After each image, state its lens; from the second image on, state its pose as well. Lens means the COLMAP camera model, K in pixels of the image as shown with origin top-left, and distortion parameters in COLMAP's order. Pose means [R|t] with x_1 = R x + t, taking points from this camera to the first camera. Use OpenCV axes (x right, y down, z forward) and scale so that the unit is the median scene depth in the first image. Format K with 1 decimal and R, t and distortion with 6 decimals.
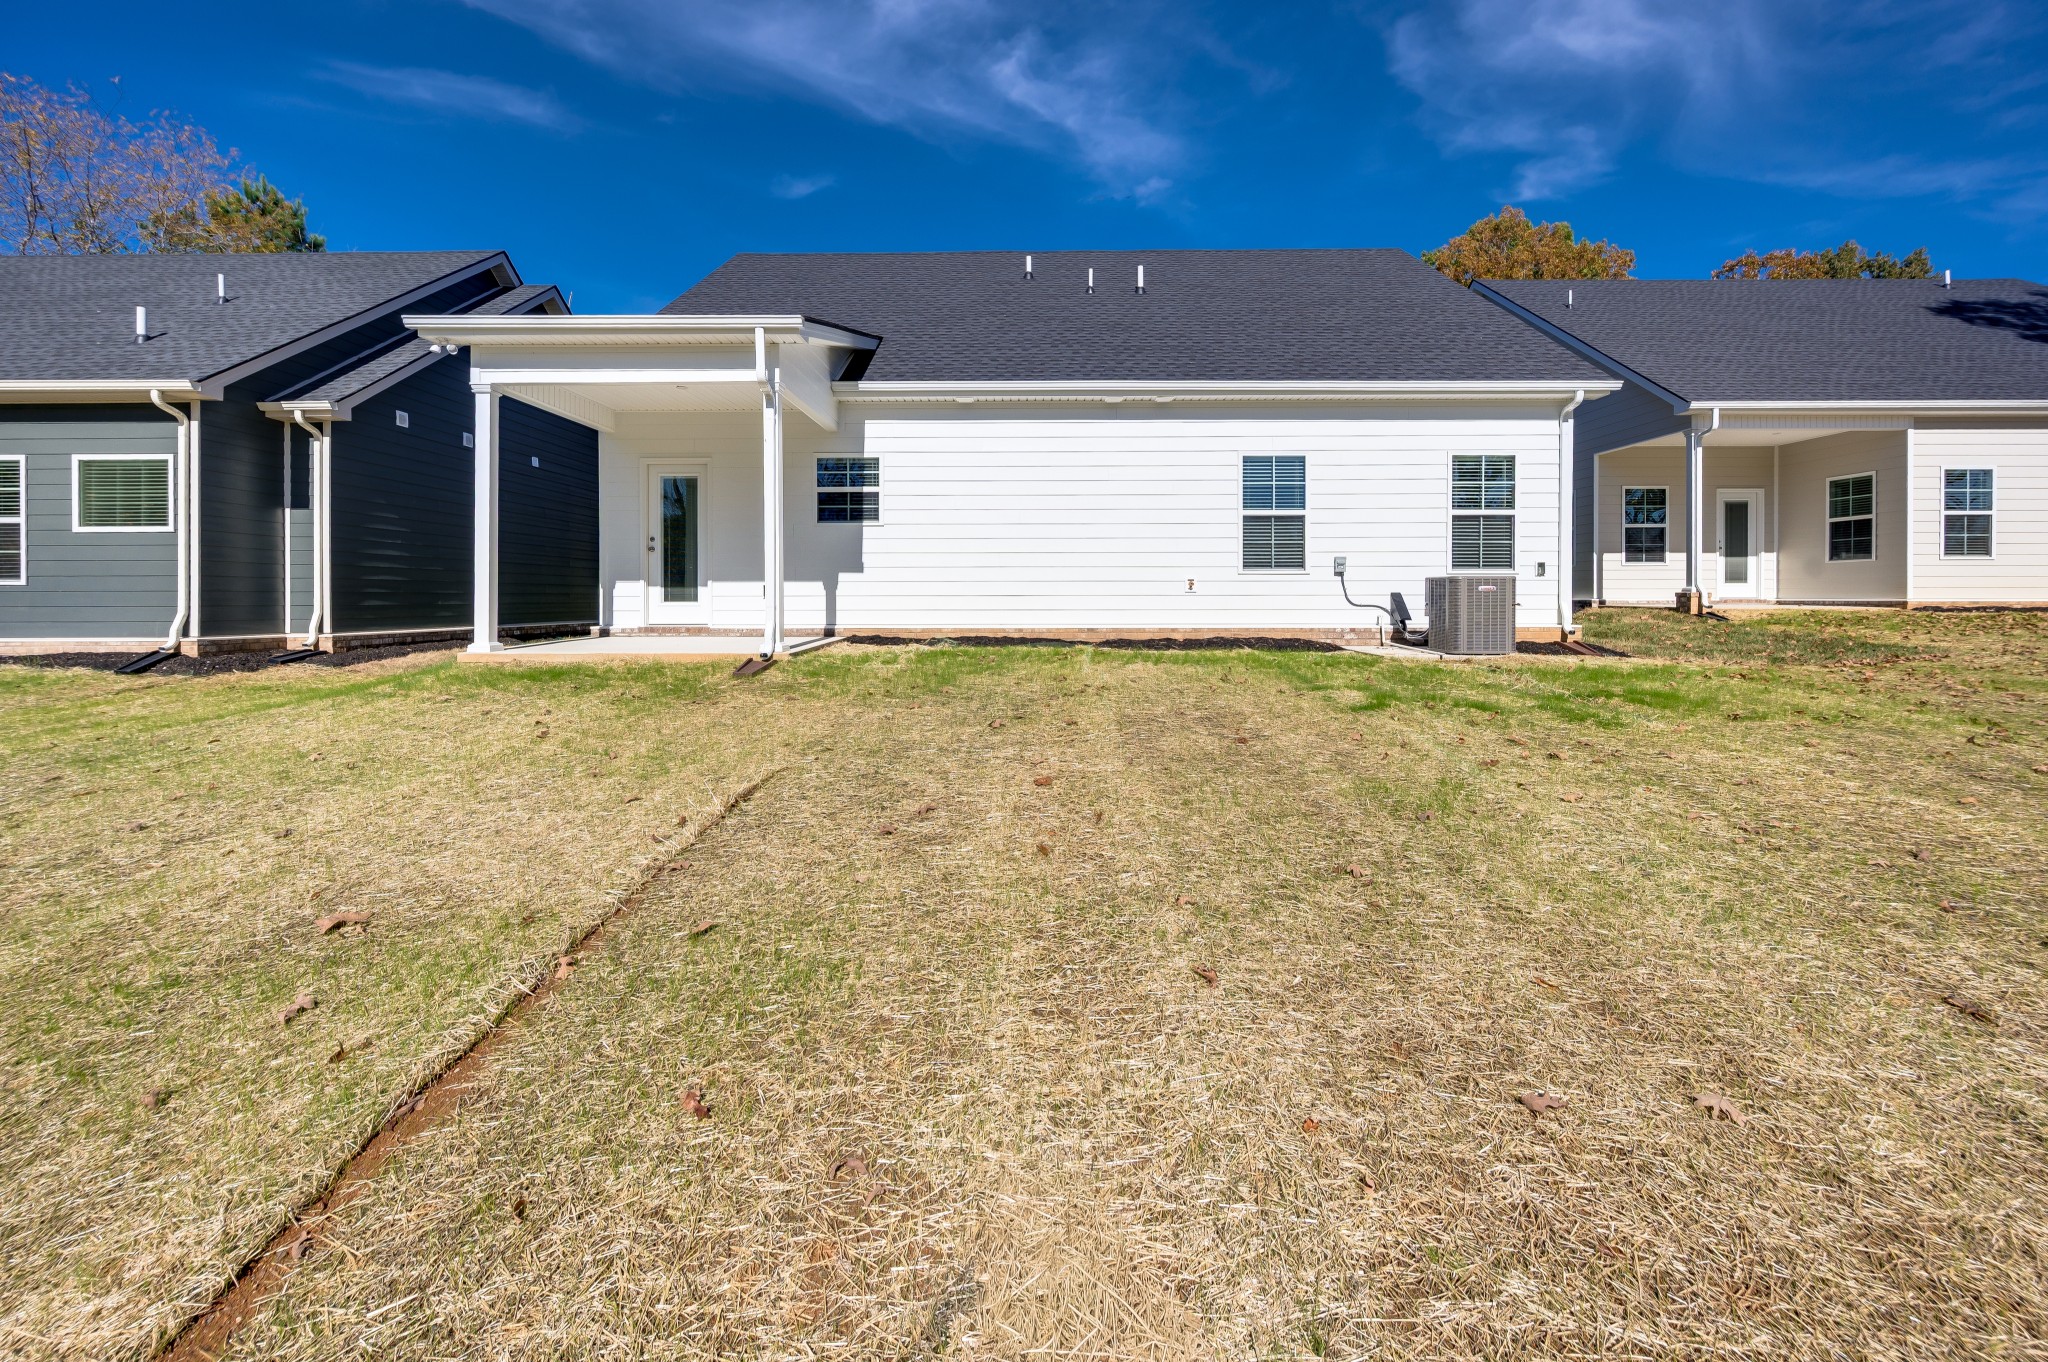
lens RADIAL K [[875.4, 0, 977.4], [0, 875.4, 604.8], [0, 0, 1]] dist [-0.002108, 0.000700]
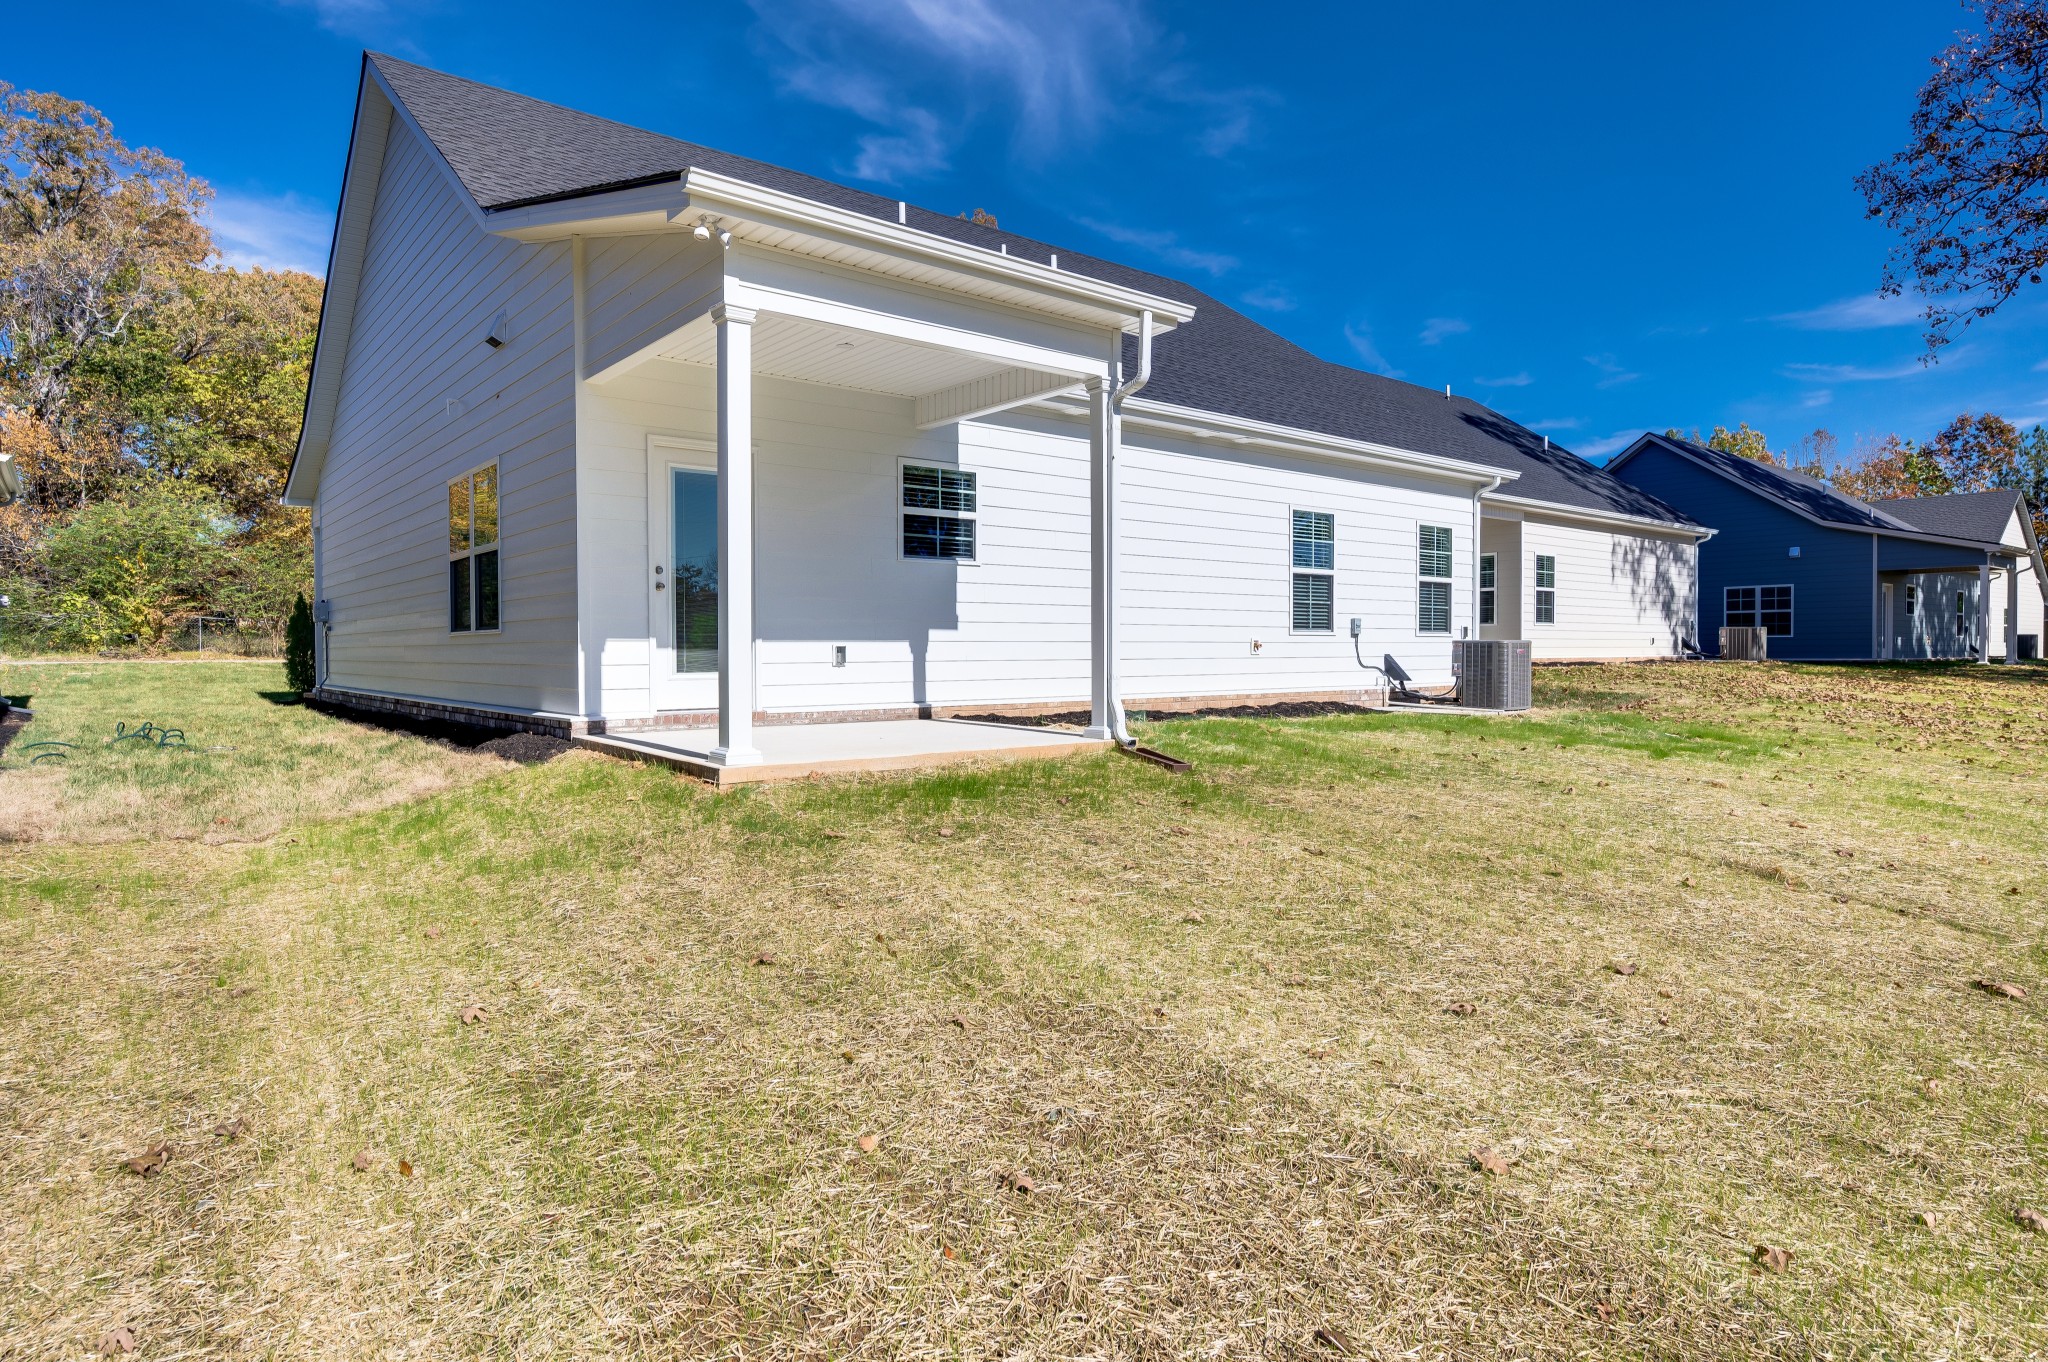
lens RADIAL K [[1240.2, 0, 1024.0], [0, 1240.2, 681.0], [0, 0, 1]] dist [-0.000964, -0.002570]
pose [[0.738788, -0.018295, 0.673690, -0.784533], [0.009099, 0.999811, 0.017173, -0.010926], [-0.673877, -0.006558, 0.738814, 0.201584]]
